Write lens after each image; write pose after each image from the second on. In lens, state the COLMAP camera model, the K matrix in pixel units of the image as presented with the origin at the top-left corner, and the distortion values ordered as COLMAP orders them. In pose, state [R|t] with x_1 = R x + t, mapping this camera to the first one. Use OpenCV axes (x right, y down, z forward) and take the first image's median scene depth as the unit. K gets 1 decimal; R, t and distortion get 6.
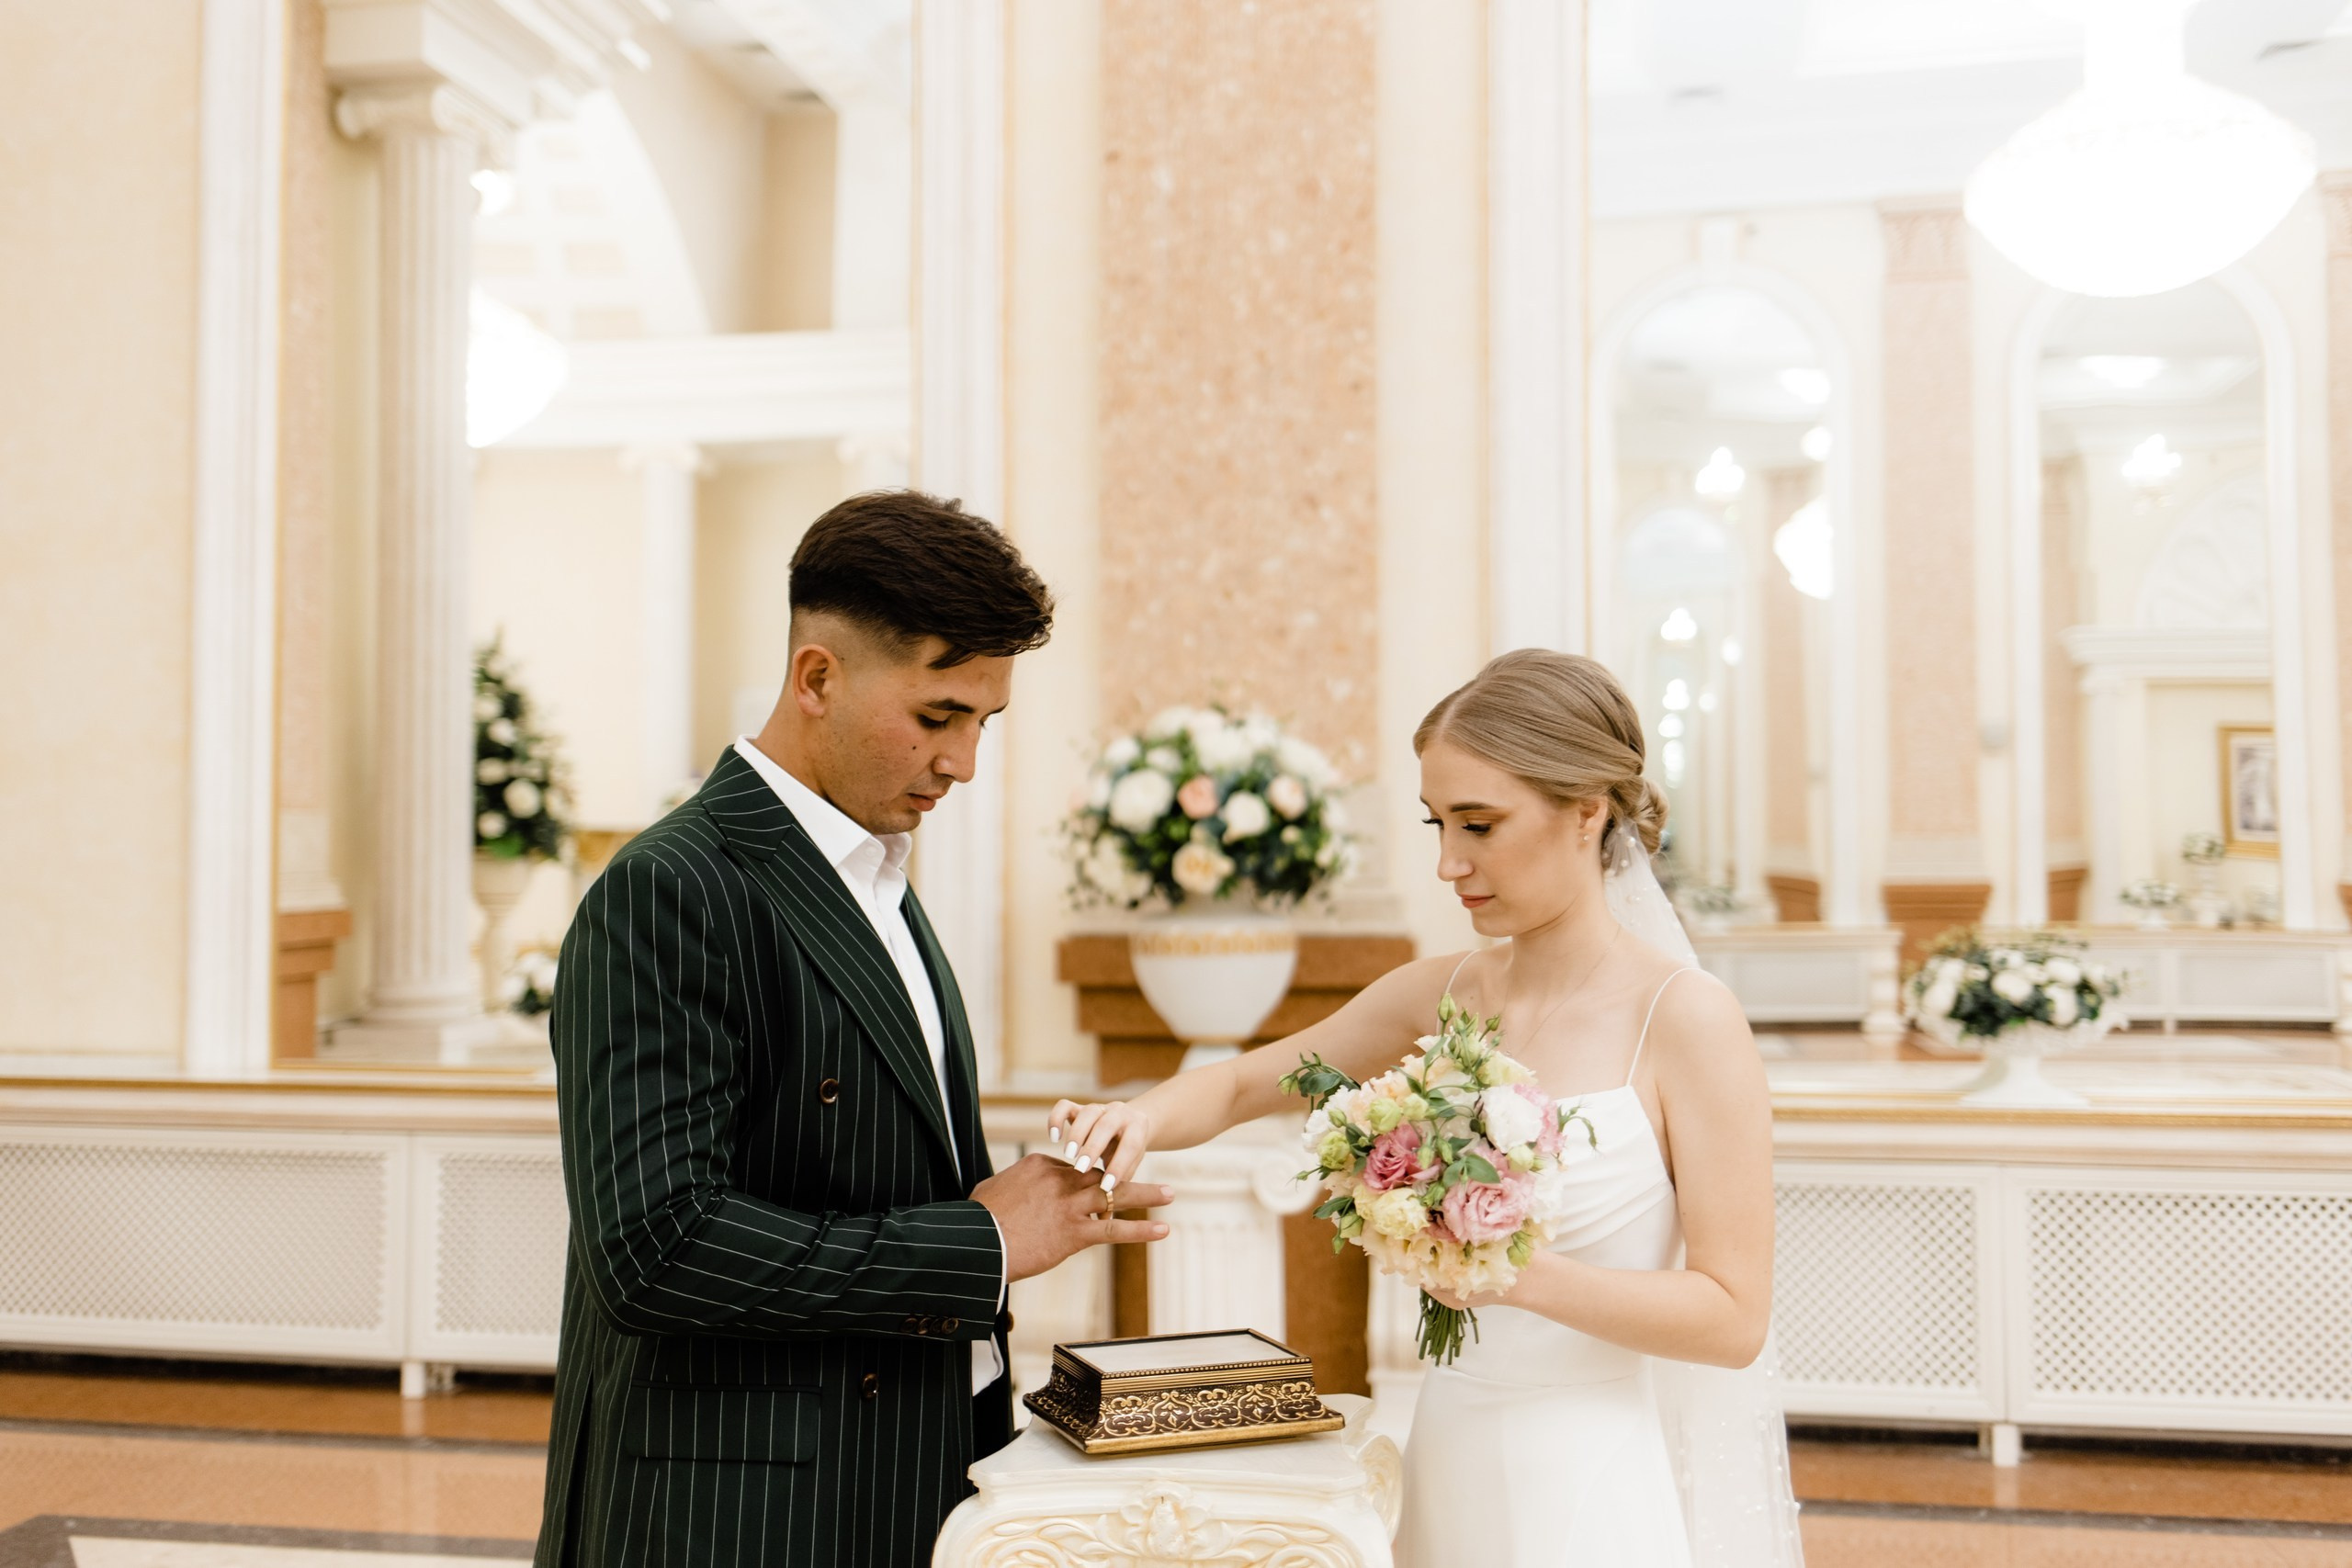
lens RADIAL K [[2274.6, 0, 1176.0], [0, 2274.6, 784.0], [0, 0, 1]] dist [0.061218, -0.003492]
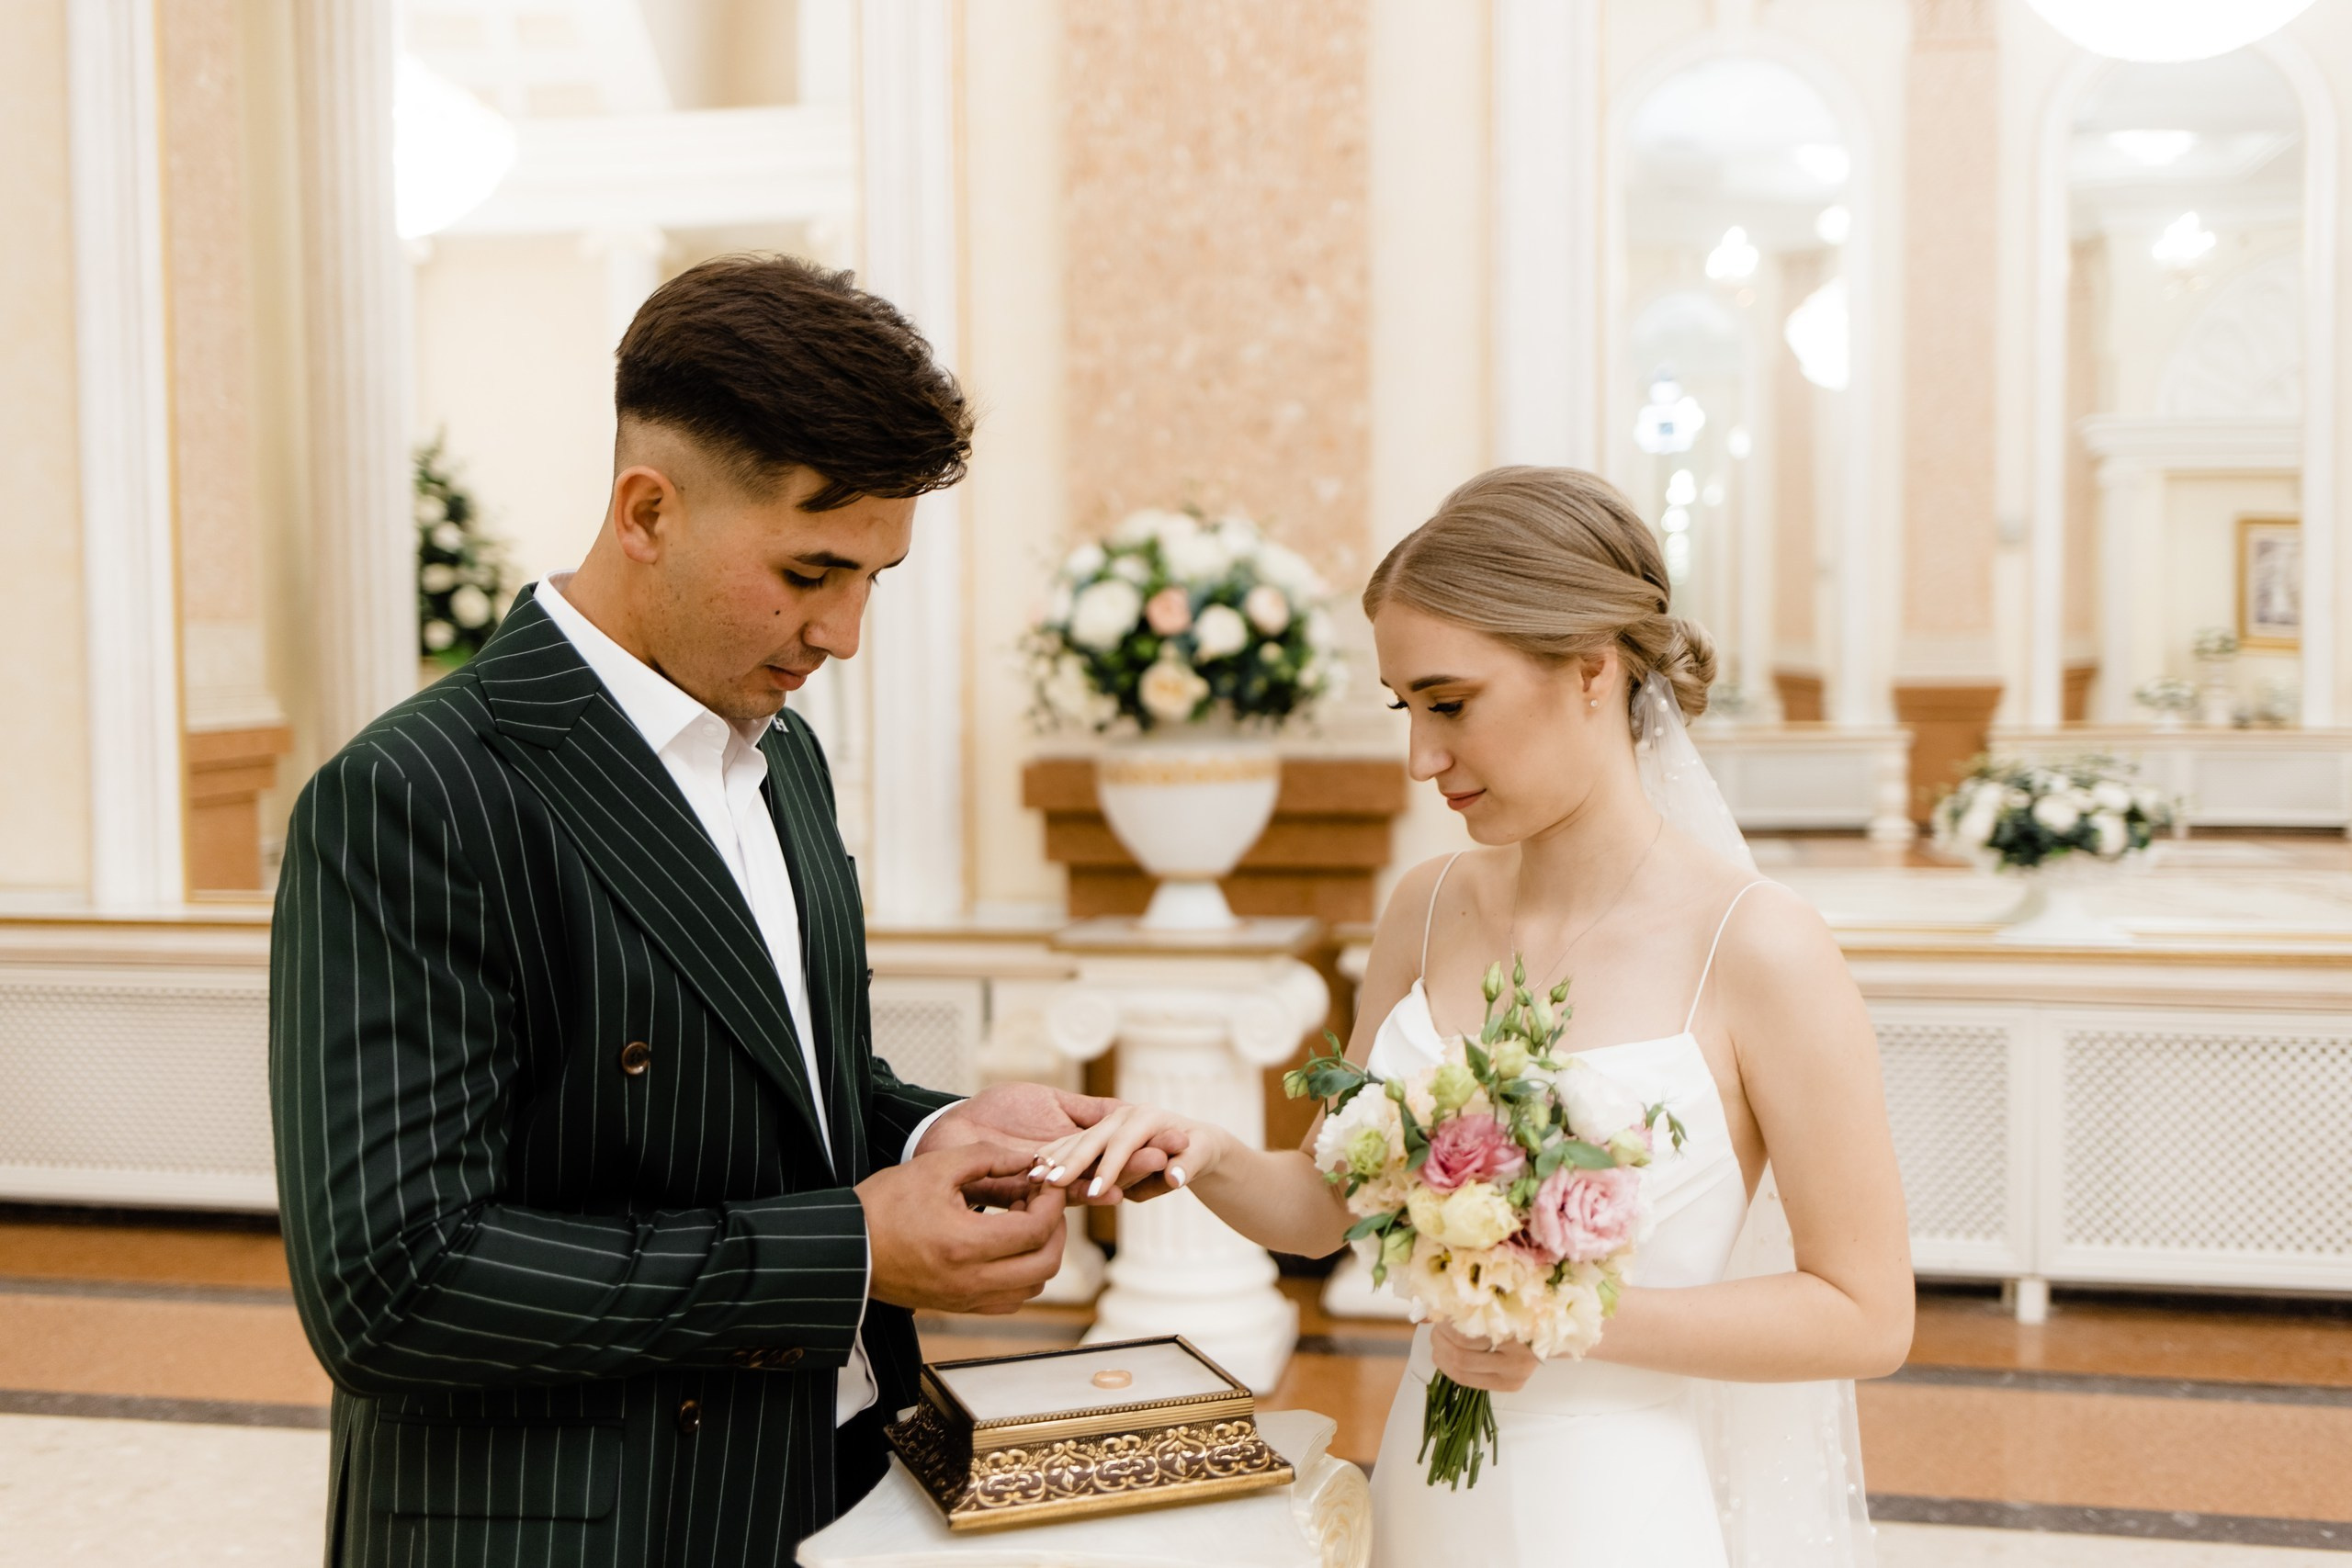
lens RADIAL K [[2244.7, 0, 1161.6], [0, 2244.7, 773.9], [0, 0, 1]] dist [-0.006081, 0.018660]
pose [[0.999958, -0.003825, -0.008317, 0.013570], [0.004545, 0.996079, 0.088352, -0.008333], [0.007947, -0.088386, 0.996055, 0.100697]]
